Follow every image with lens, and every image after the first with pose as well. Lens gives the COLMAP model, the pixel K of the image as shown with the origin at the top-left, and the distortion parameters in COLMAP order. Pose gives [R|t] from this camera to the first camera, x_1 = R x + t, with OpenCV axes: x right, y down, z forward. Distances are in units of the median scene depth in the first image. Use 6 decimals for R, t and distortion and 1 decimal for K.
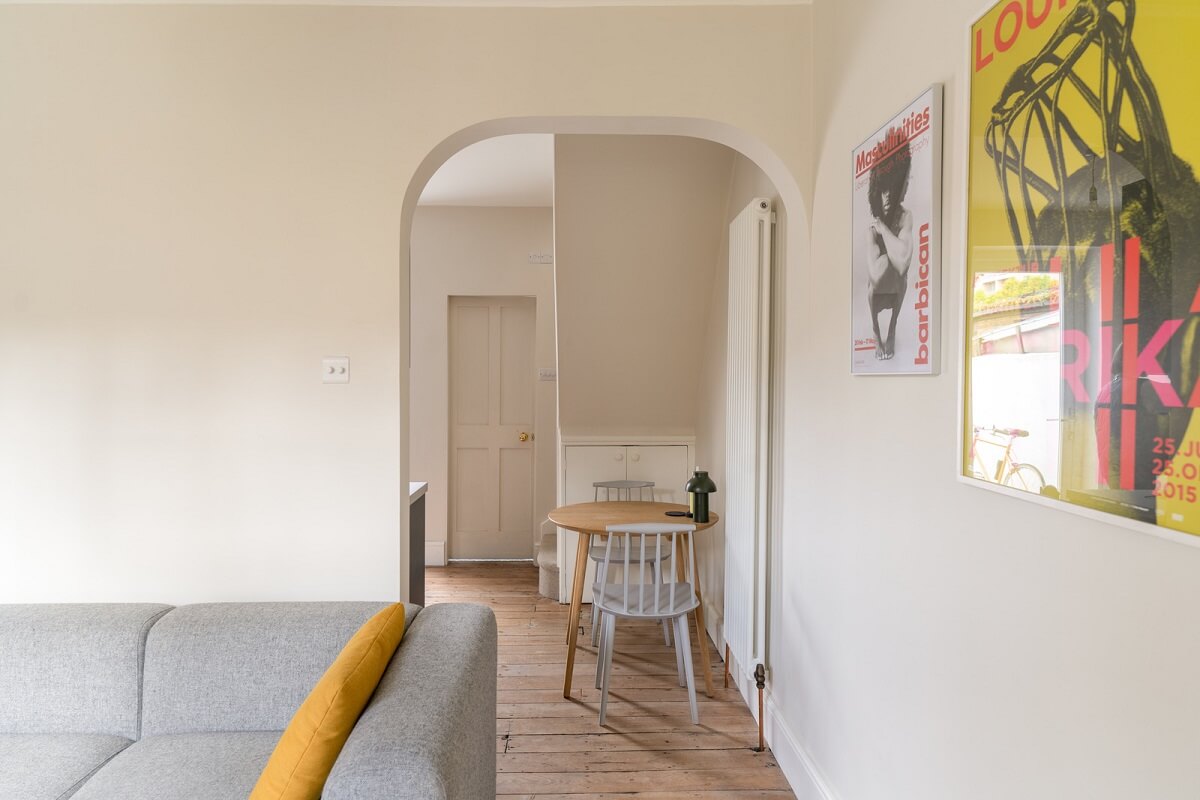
lens RADIAL K [[656.4, 0, 578.4], [0, 656.4, 399.3], [0, 0, 1]] dist [-0.000495, -0.001772]
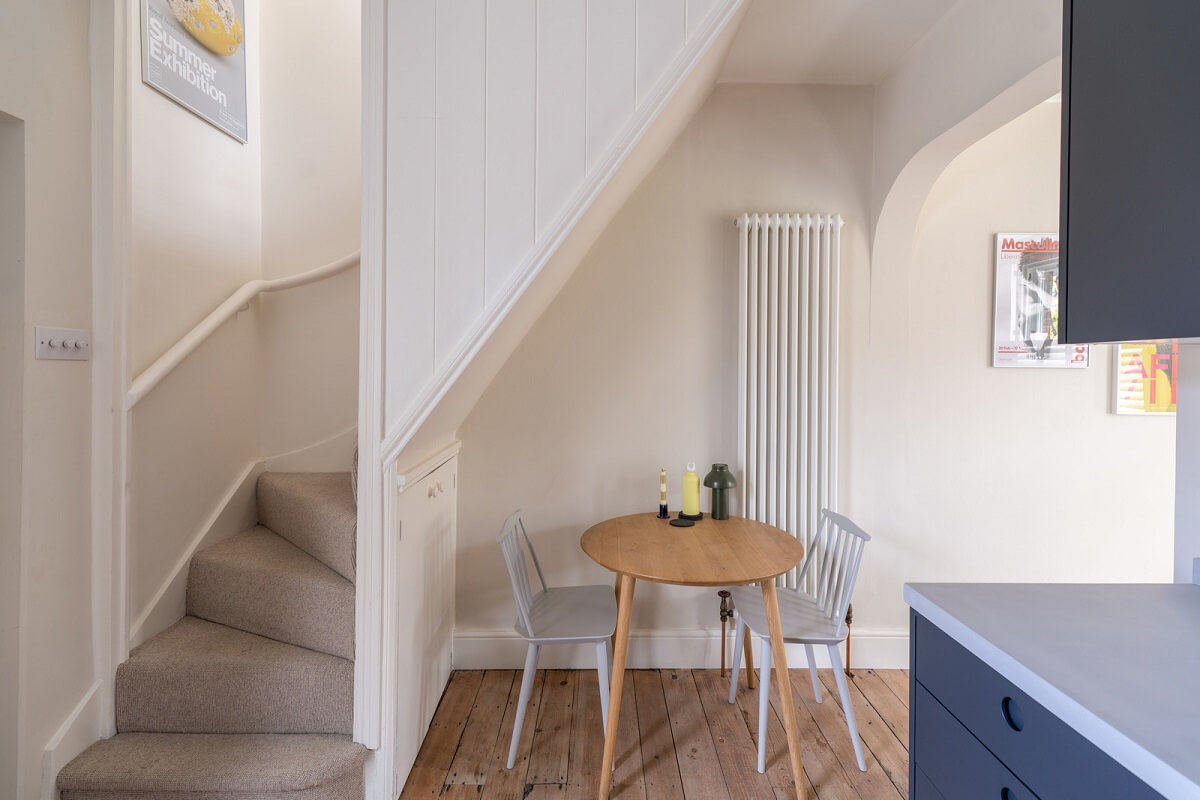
lens RADIAL K [[549.0, 0, 604.8], [0, 549.0, 378.7], [0, 0, 1]] dist [0.022748, 0.000034]
pose [[0.019913, -0.018720, 0.999626, -1.310834], [0.020345, 0.999625, 0.018314, -0.068549], [-0.999595, 0.019972, 0.020286, 2.523925]]
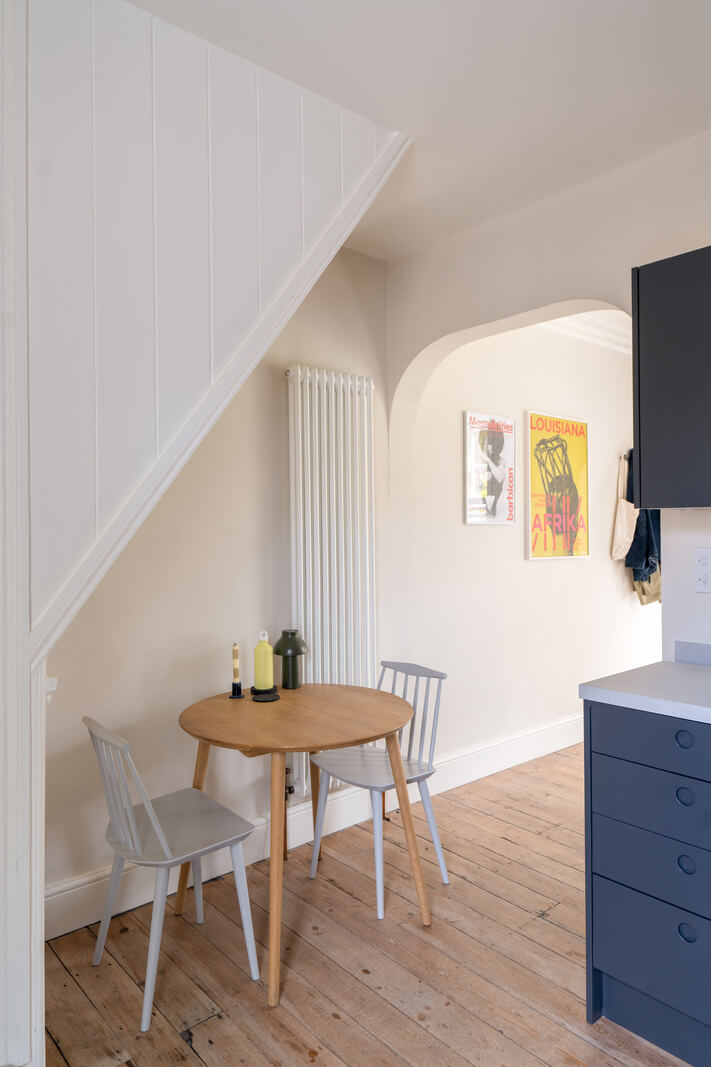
lens RADIAL K [[699.0, 0, 351.5], [0, 699.0, 525.0], [0, 0, 1]] dist [0.007841, -0.003103]
pose [[-0.621283, 0.005886, 0.783564, -1.305053], [0.026184, 0.999569, 0.013252, -0.091087], [-0.783149, 0.028750, -0.621170, 3.309556]]
